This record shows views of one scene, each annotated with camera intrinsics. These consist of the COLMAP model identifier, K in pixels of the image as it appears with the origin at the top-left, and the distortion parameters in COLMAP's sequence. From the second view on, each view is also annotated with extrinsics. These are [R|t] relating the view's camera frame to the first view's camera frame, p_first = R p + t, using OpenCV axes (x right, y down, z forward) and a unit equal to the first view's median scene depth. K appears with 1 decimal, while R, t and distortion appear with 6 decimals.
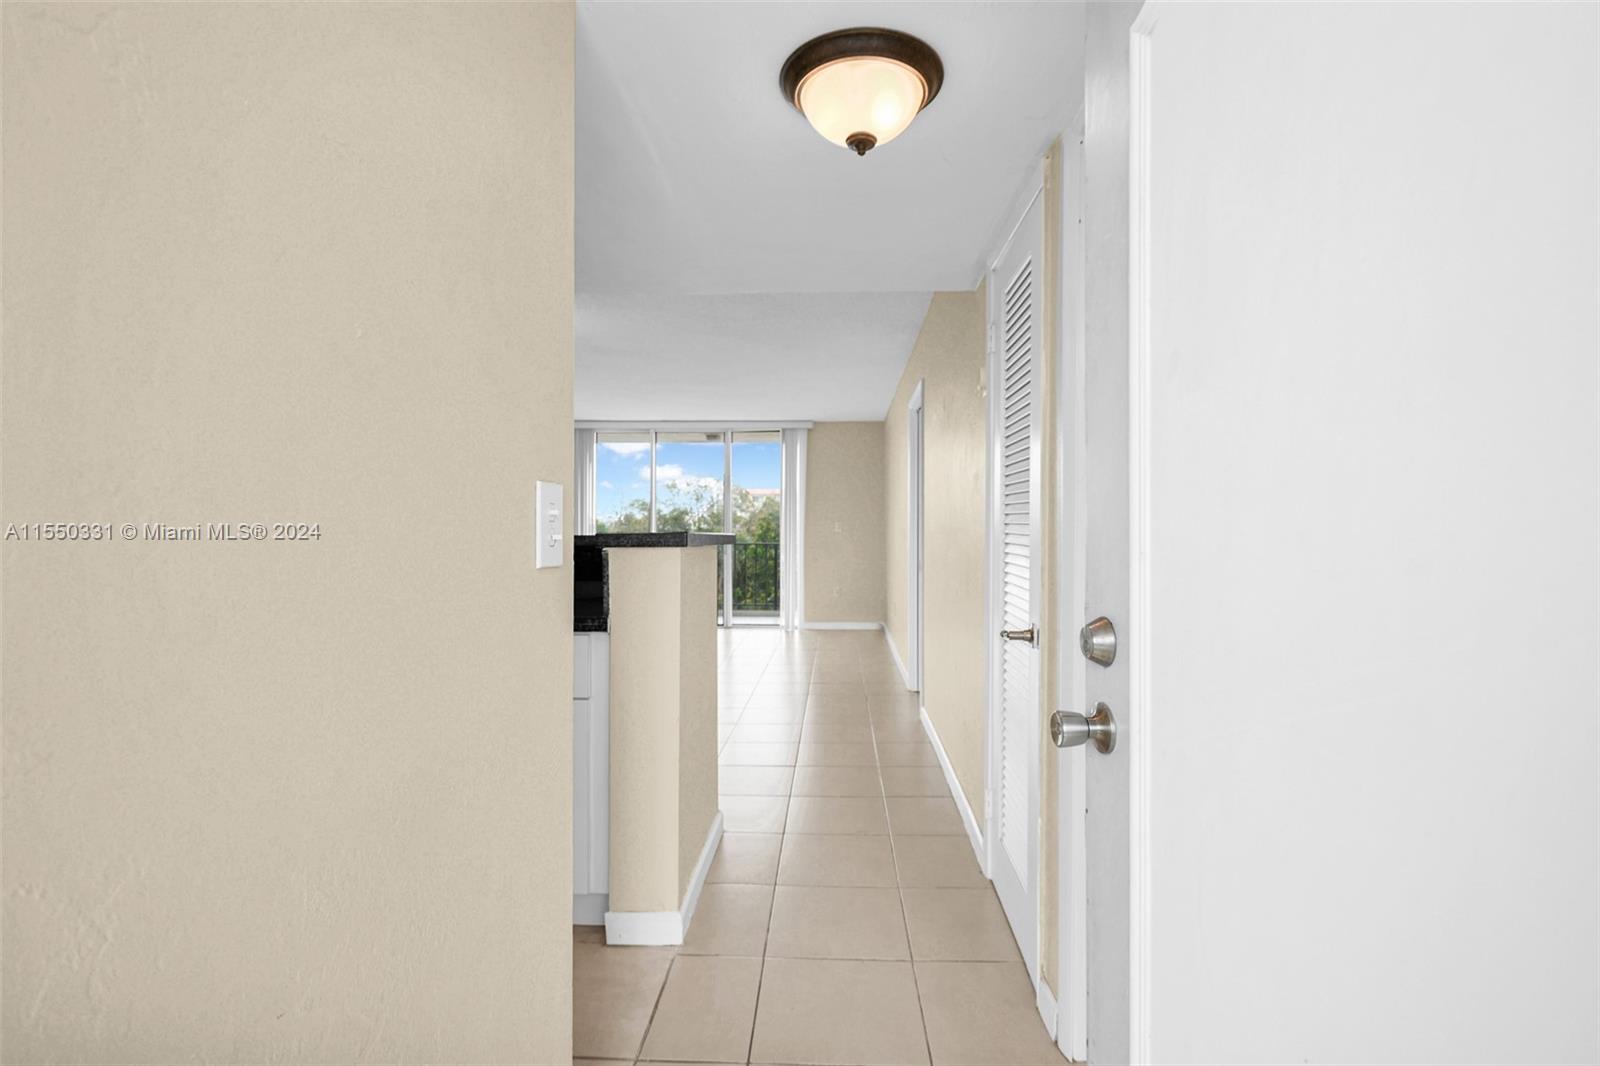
lens RADIAL K [[732.2, 0, 811.5], [0, 732.2, 530.5], [0, 0, 1]] dist [-0.001094, 0.000403]
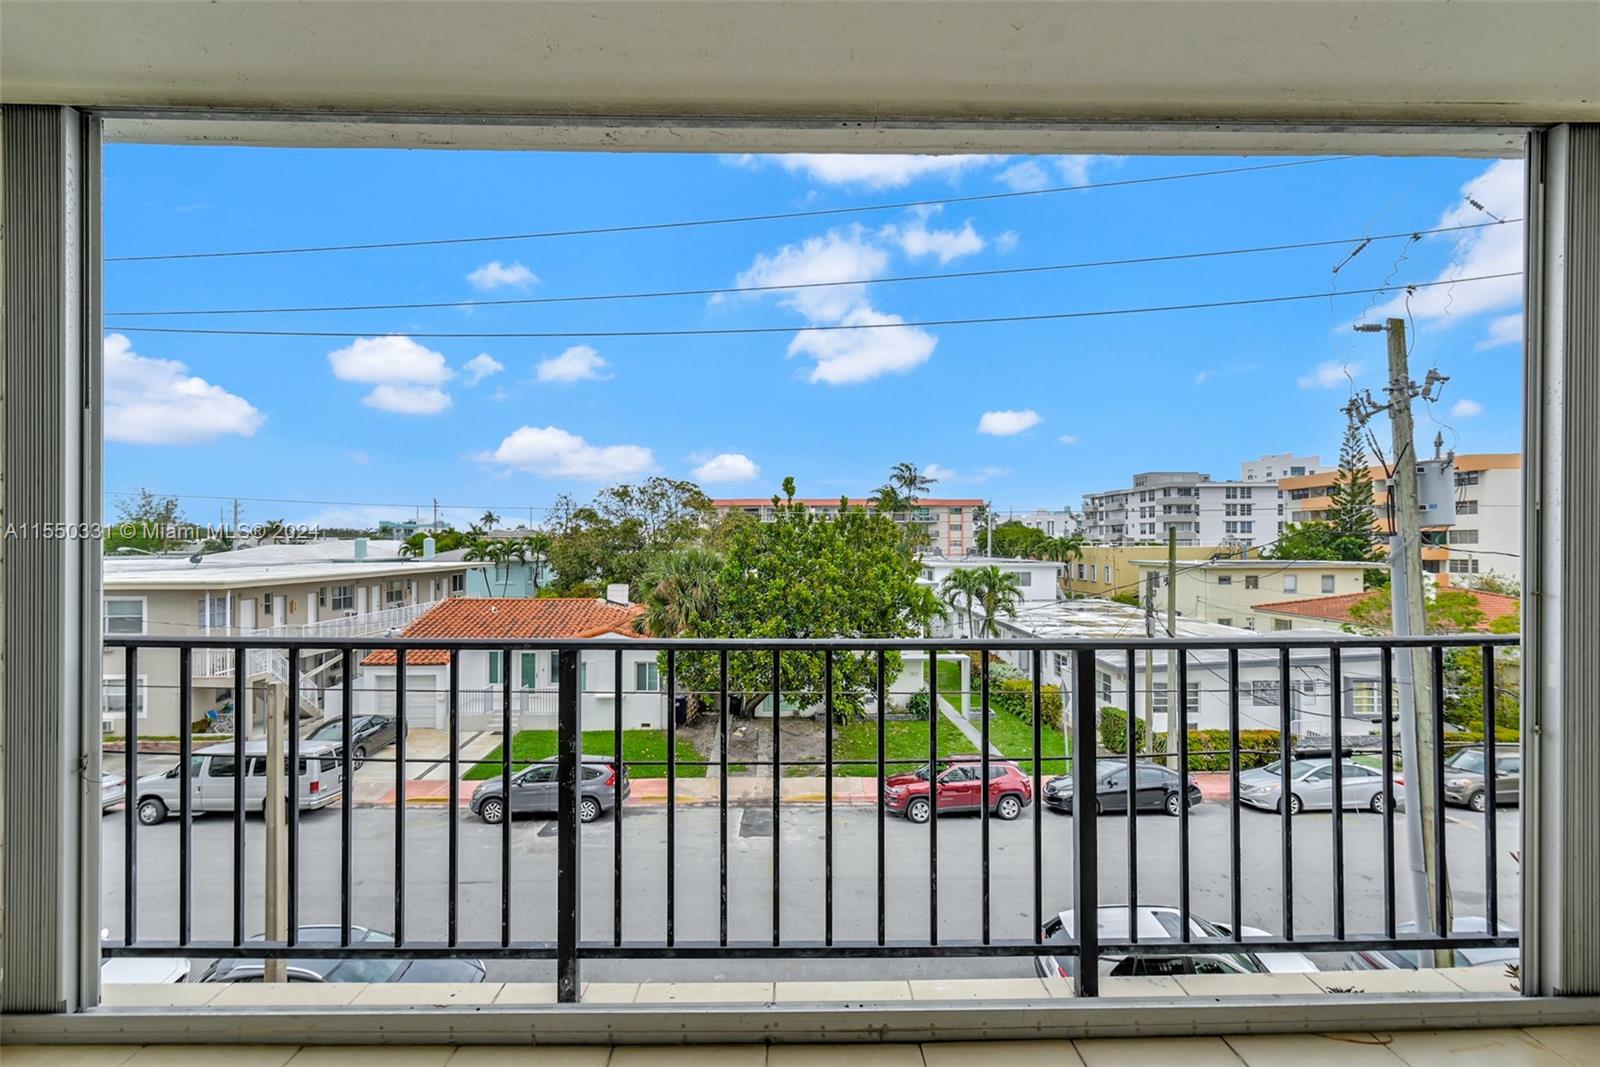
lens RADIAL K [[719.0, 0, 800.9], [0, 719.0, 537.6], [0, 0, 1]] dist [-0.000942, 0.000024]
pose [[0.998731, -0.003771, 0.050215, -0.166246], [0.004106, 0.999970, -0.006571, -0.013713], [-0.050189, 0.006769, 0.998717, 0.998073]]
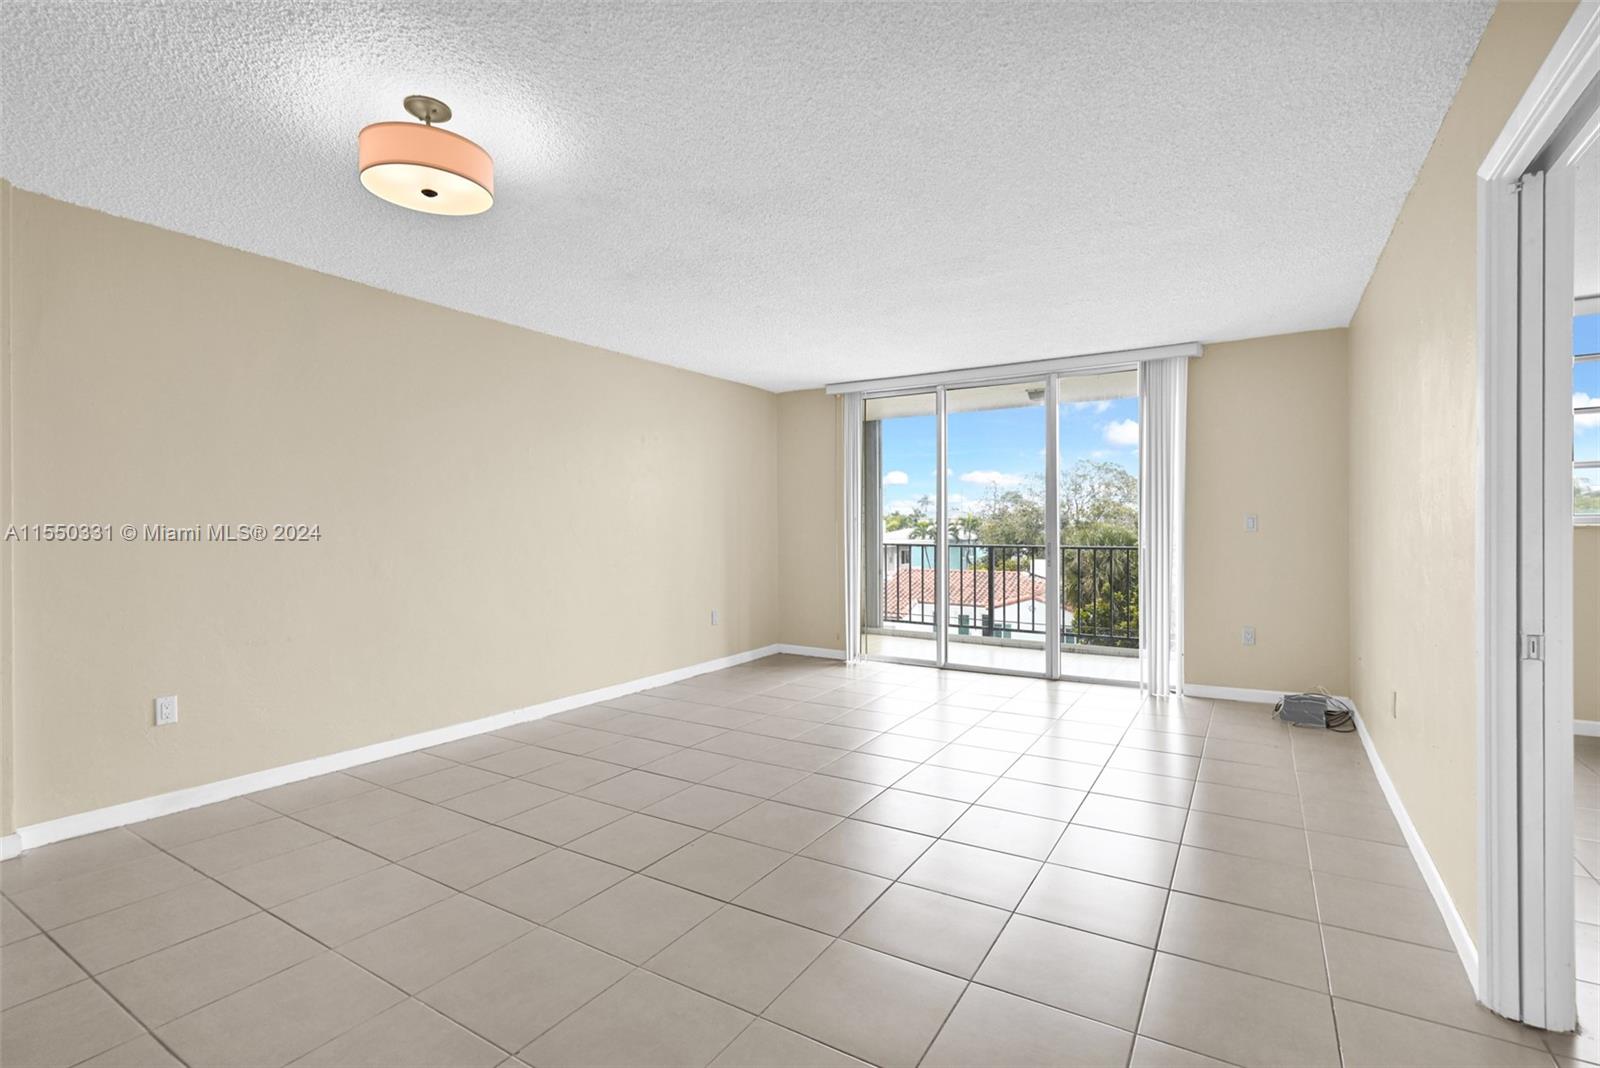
lens RADIAL K [[732.2, 0, 811.5], [0, 732.2, 531.5], [0, 0, 1]] dist [-0.001094, 0.000403]
pose [[0.872470, -0.003251, -0.488656, 0.016436], [0.008140, 0.999936, 0.007881, -0.006061], [0.488599, -0.010854, 0.872441, 0.332511]]
